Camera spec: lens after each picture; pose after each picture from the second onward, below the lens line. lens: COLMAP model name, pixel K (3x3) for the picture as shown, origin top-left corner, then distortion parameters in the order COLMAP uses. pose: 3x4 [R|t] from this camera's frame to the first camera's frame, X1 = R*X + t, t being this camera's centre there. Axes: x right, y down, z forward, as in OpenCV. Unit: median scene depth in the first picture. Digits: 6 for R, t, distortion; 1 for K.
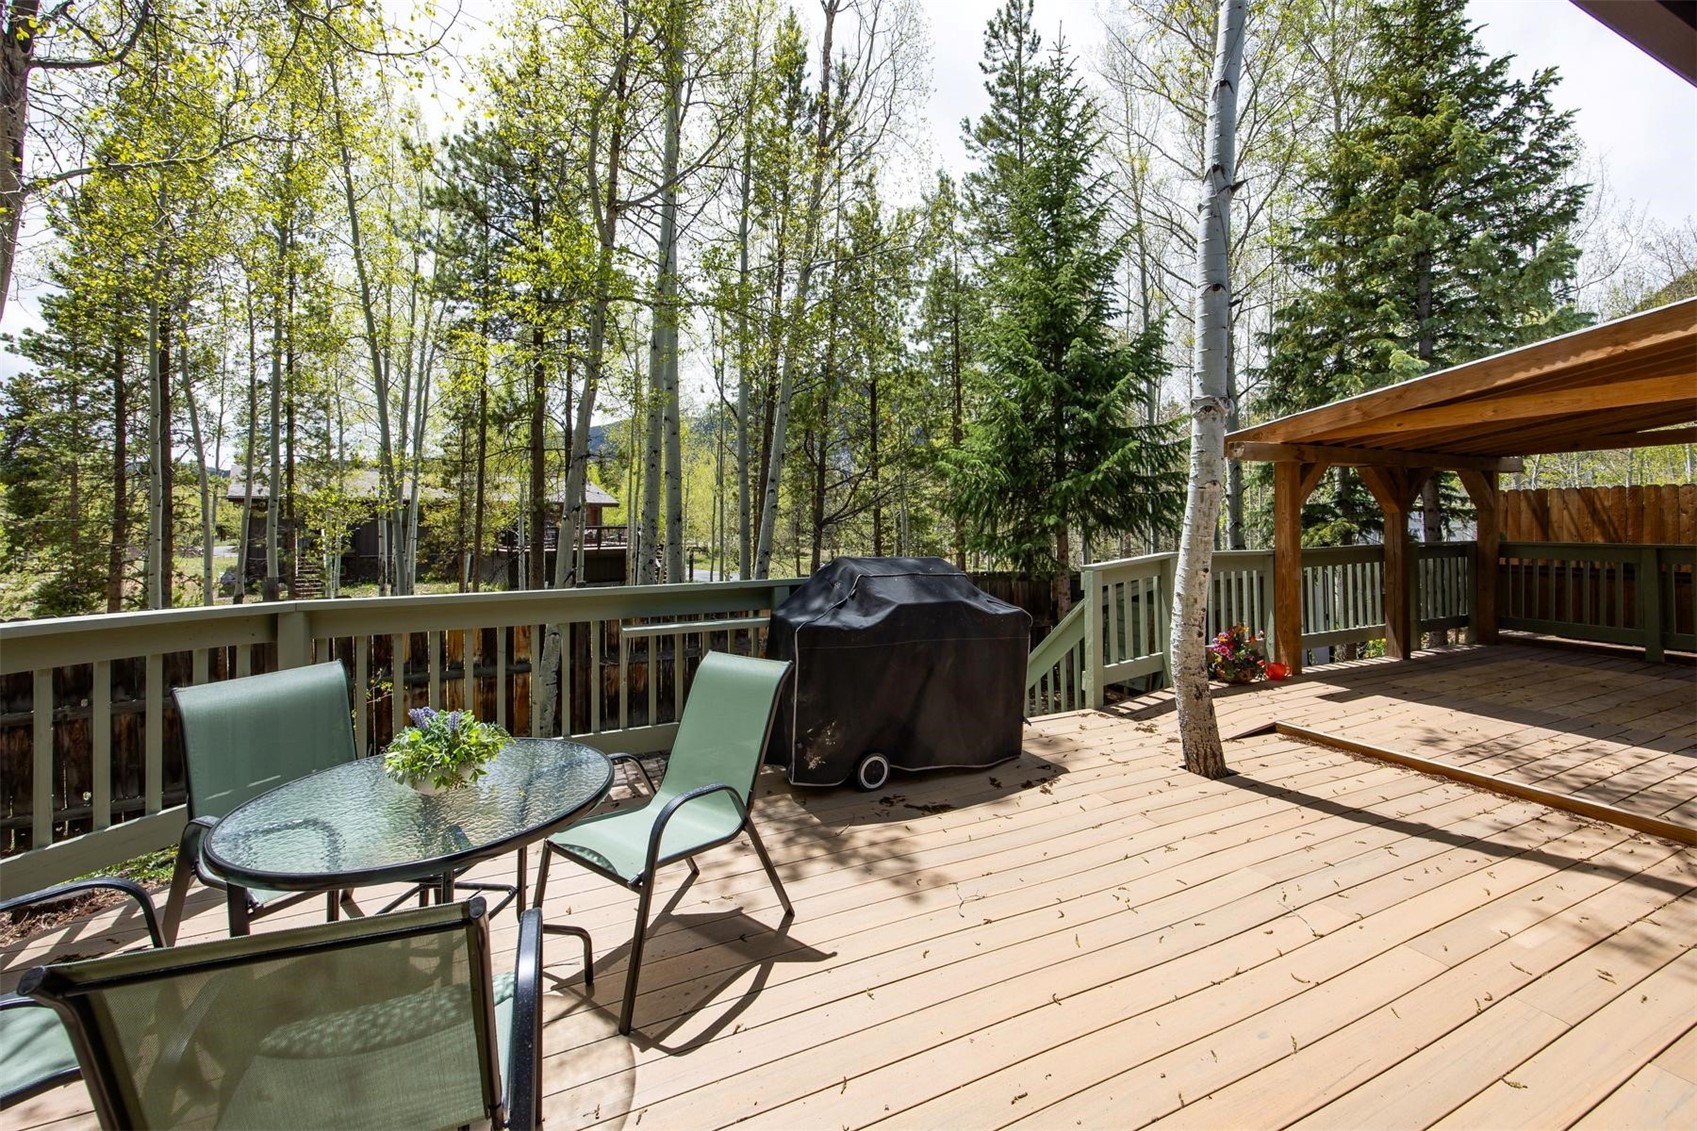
lens RADIAL K [[676.2, 0, 884.3], [0, 676.2, 517.9], [0, 0, 1]] dist [-0.000203, -0.000195]
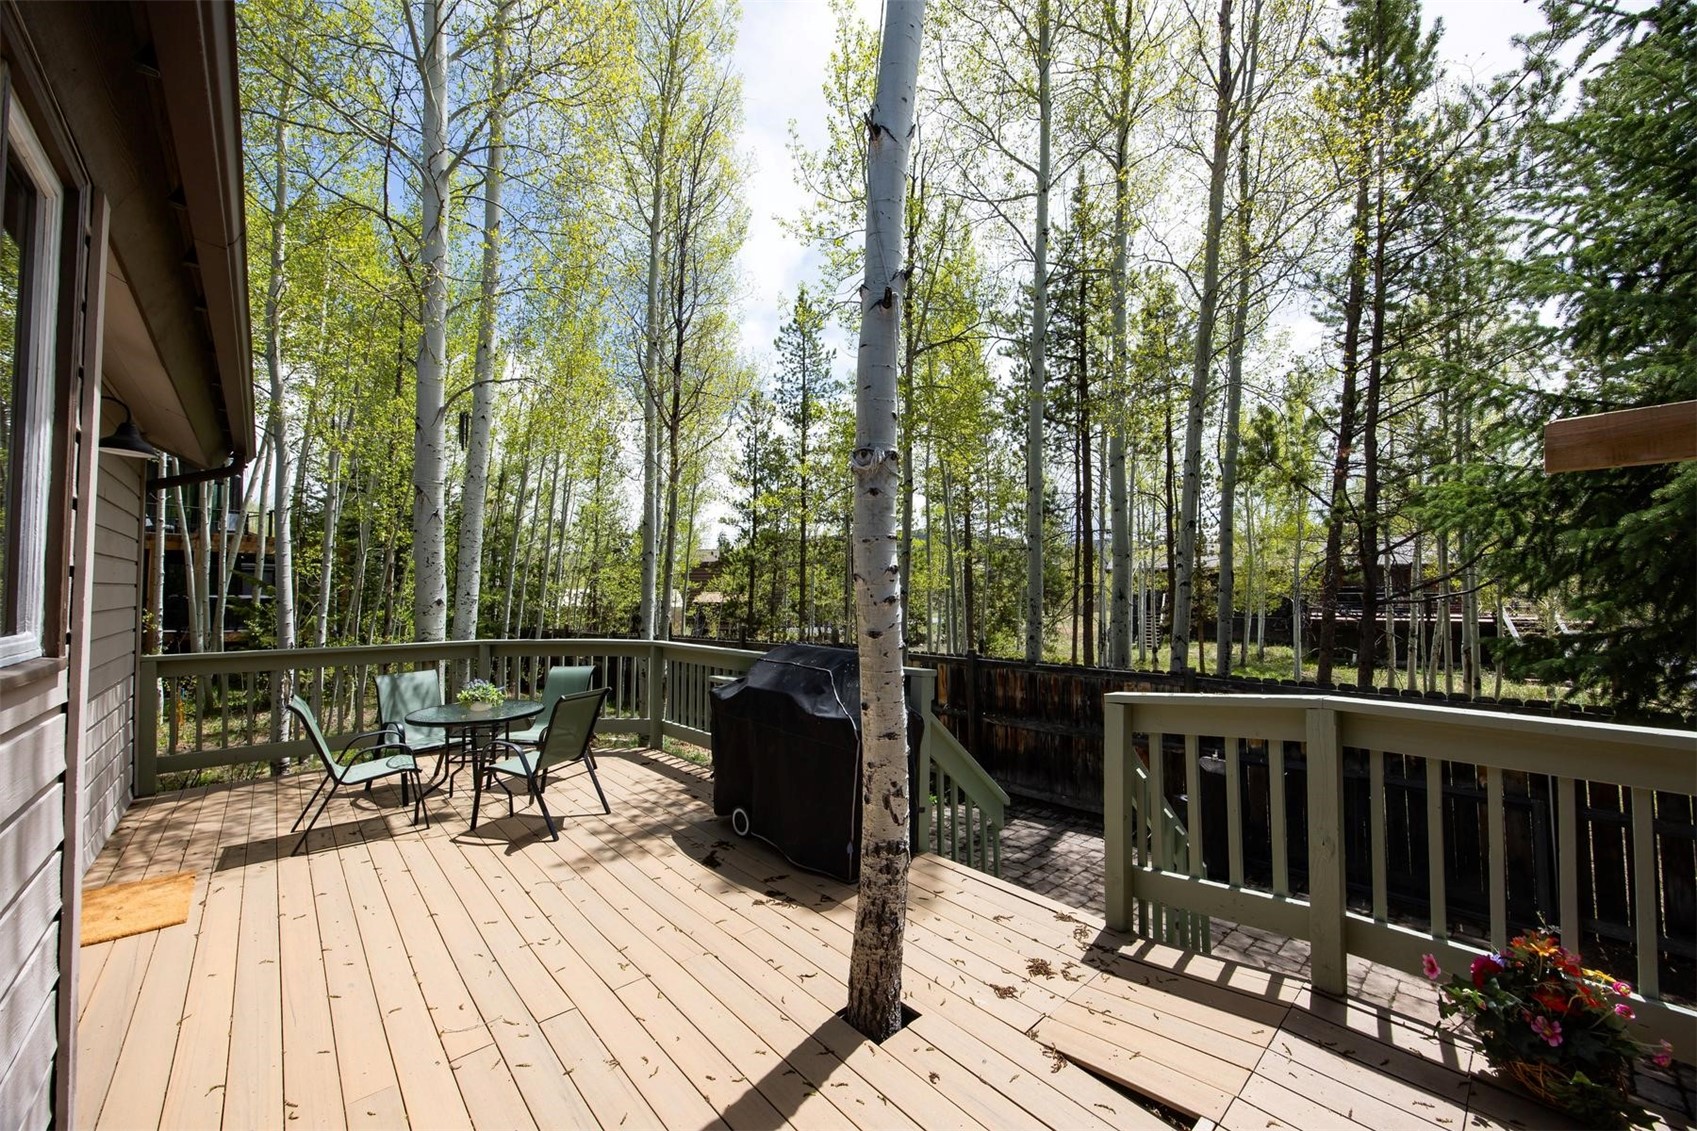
lens RADIAL K [[676.2, 0, 849.2], [0, 676.2, 568.0], [0, 0, 1]] dist [-0.000203, -0.000195]
pose [[0.264637, -0.027805, -0.963947, 1.501901], [0.012060, 0.999602, -0.025522, -0.045134], [0.964273, -0.004871, 0.264867, 1.097839]]
